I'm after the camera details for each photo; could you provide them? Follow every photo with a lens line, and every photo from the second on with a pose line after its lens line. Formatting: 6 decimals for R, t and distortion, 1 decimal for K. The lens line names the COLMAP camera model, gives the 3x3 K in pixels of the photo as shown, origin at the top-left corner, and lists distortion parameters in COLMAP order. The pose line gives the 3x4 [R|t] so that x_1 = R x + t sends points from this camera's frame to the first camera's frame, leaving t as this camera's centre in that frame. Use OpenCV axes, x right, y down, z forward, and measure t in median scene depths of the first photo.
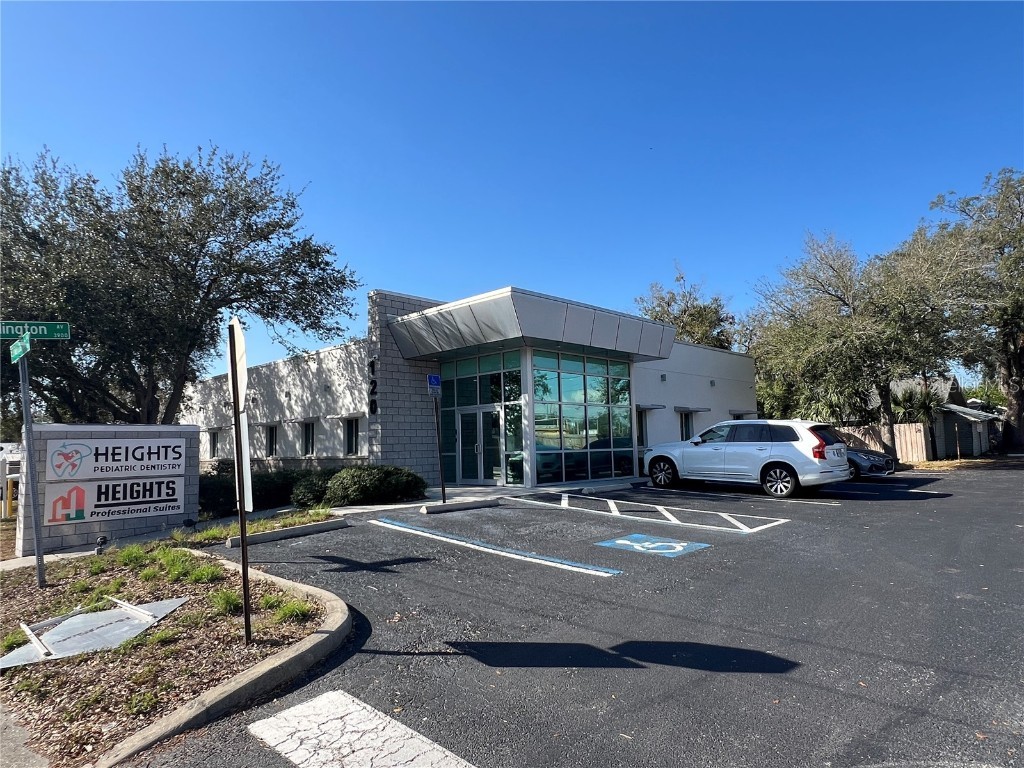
lens RADIAL K [[631.9, 0, 508.3], [0, 631.9, 384.3], [0, 0, 1]] dist [-0.004584, 0.001236]
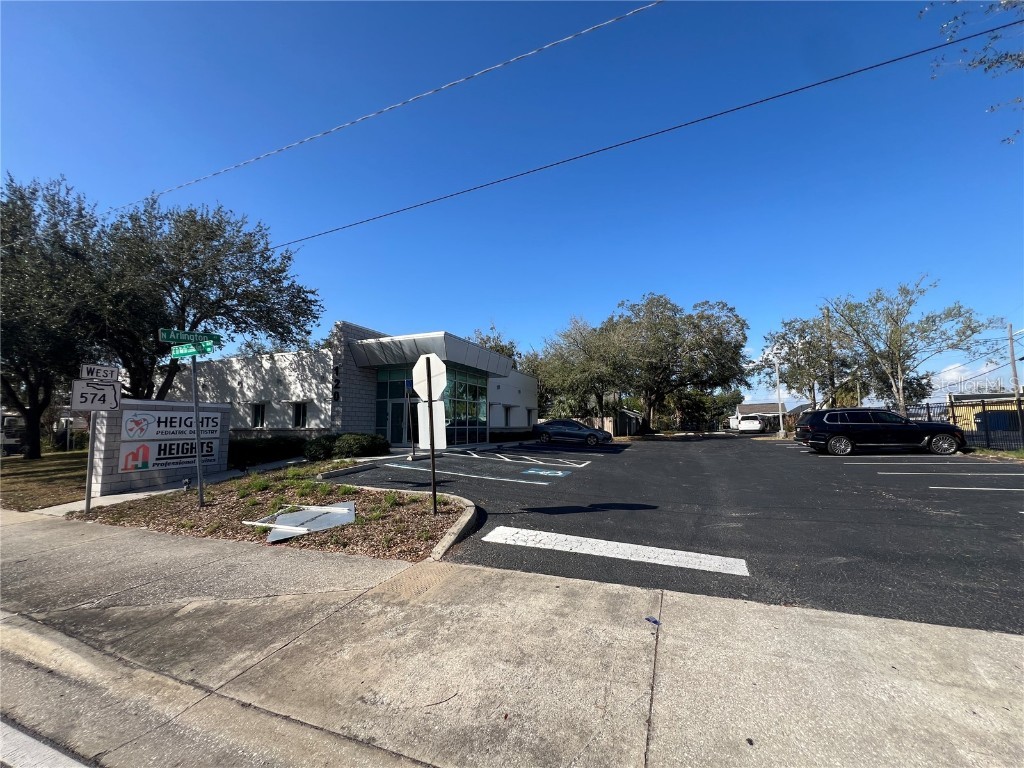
lens RADIAL K [[409.5, 0, 510.1], [0, 409.5, 383.3], [0, 0, 1]] dist [-0.002646, 0.001451]
pose [[0.925118, 0.060175, 0.374881, -0.260438], [-0.057107, 0.998182, -0.019299, -0.000886], [-0.375361, -0.003555, 0.926872, -0.119682]]
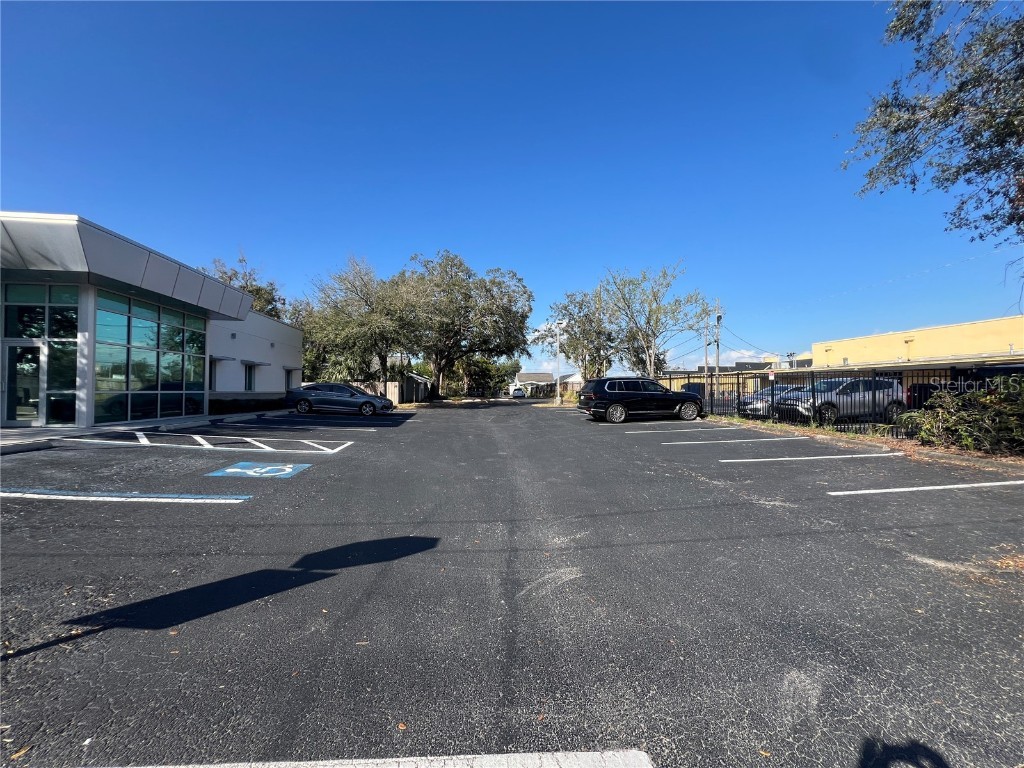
lens RADIAL K [[409.5, 0, 513.8], [0, 409.5, 384.1], [0, 0, 1]] dist [-0.002646, 0.001451]
pose [[0.623868, 0.042925, 0.780350, -0.059895], [-0.100045, 0.994662, 0.025270, 0.015037], [-0.775100, -0.093835, 0.624832, 0.100053]]
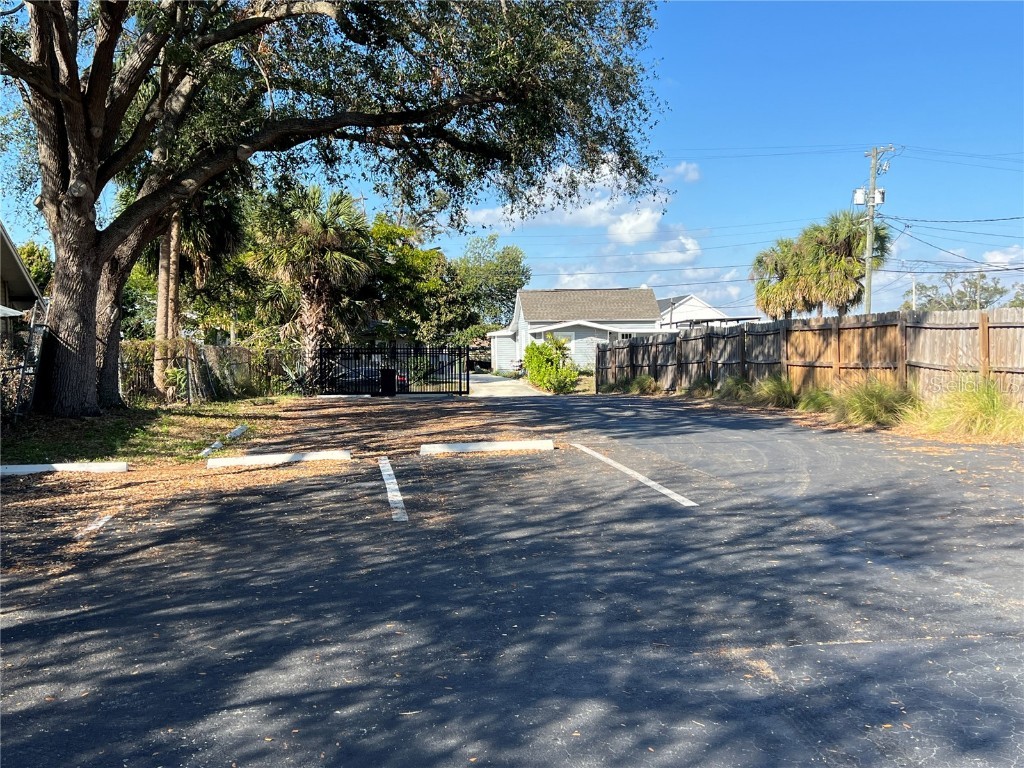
lens RADIAL K [[1111.0, 0, 512.6], [0, 1111.0, 383.6], [0, 0, 1]] dist [0.004452, 0.000000]
pose [[0.604465, 0.000135, 0.796632, 1.300590], [-0.090782, 0.993497, 0.068715, 0.071730], [-0.791442, -0.113856, 0.600546, 1.320258]]
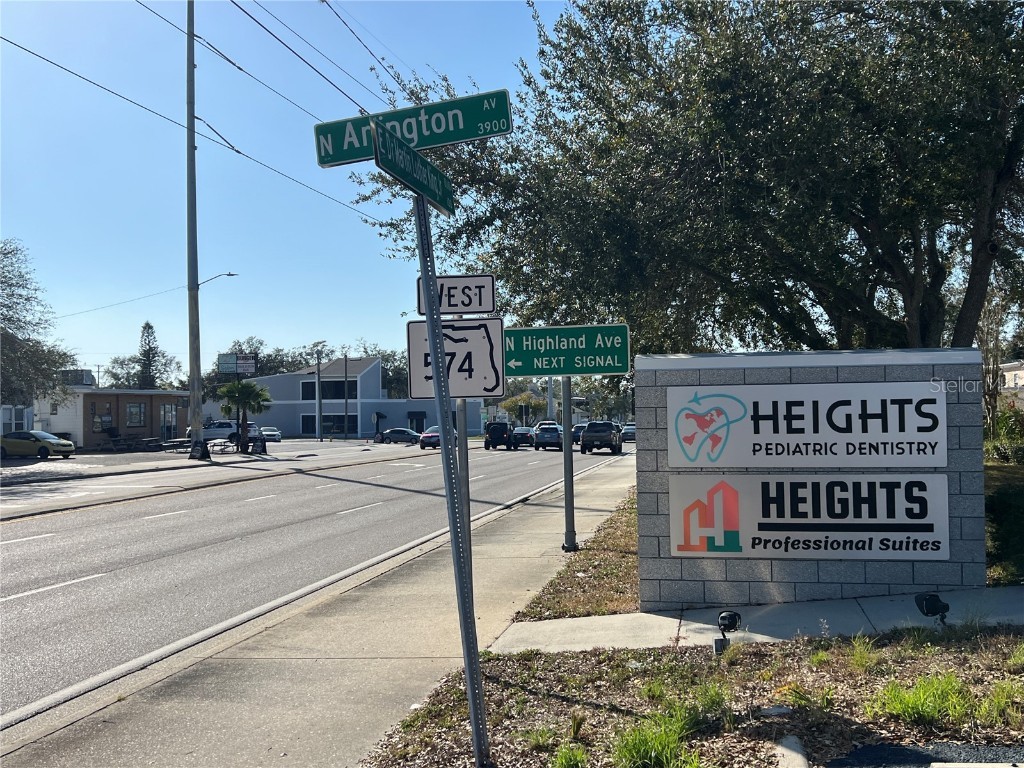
lens RADIAL K [[969.8, 0, 511.8], [0, 969.8, 381.9], [0, 0, 1]] dist [0.005199, 0.000000]
pose [[0.538166, 0.001248, -0.842838, -0.133037], [0.083365, 0.995016, 0.054704, 0.028383], [0.838706, -0.099703, 0.535380, 0.433216]]
